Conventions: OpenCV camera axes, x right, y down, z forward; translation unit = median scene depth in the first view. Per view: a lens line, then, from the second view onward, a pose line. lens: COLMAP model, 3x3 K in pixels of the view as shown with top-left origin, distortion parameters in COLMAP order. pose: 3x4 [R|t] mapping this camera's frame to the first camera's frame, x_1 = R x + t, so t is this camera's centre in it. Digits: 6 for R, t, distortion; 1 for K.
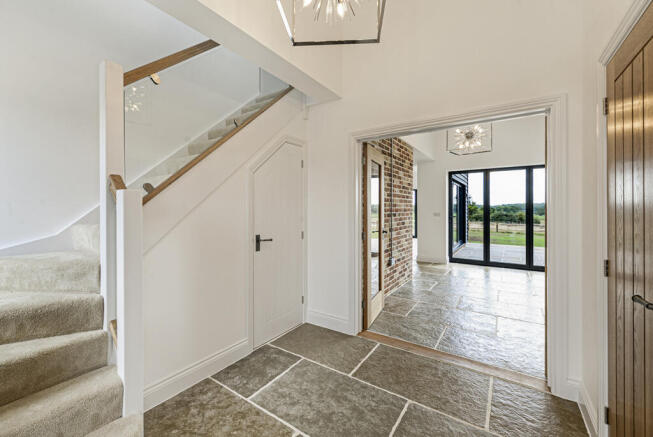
lens RADIAL K [[266.4, 0, 326.7], [0, 266.4, 210.1], [0, 0, 1]] dist [0.000310, -0.000060]
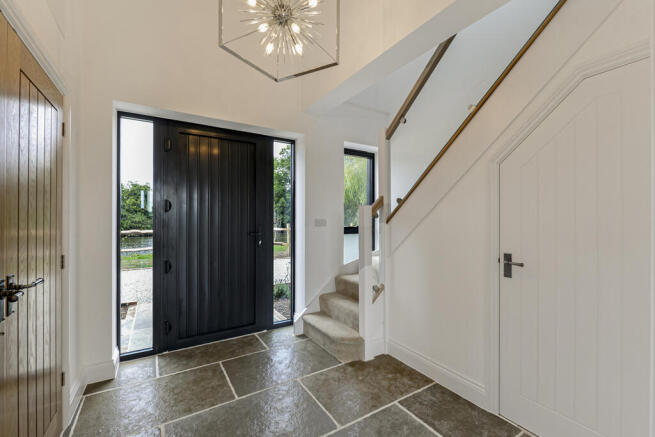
lens RADIAL K [[278.9, 0, 327.5], [0, 278.9, 218.5], [0, 0, 1]] dist [-0.000752, -0.000136]
pose [[-0.401505, 0.002229, -0.915854, 0.709562], [0.001808, 0.999997, 0.001641, 0.002994], [0.915855, -0.000997, -0.401508, 1.075184]]
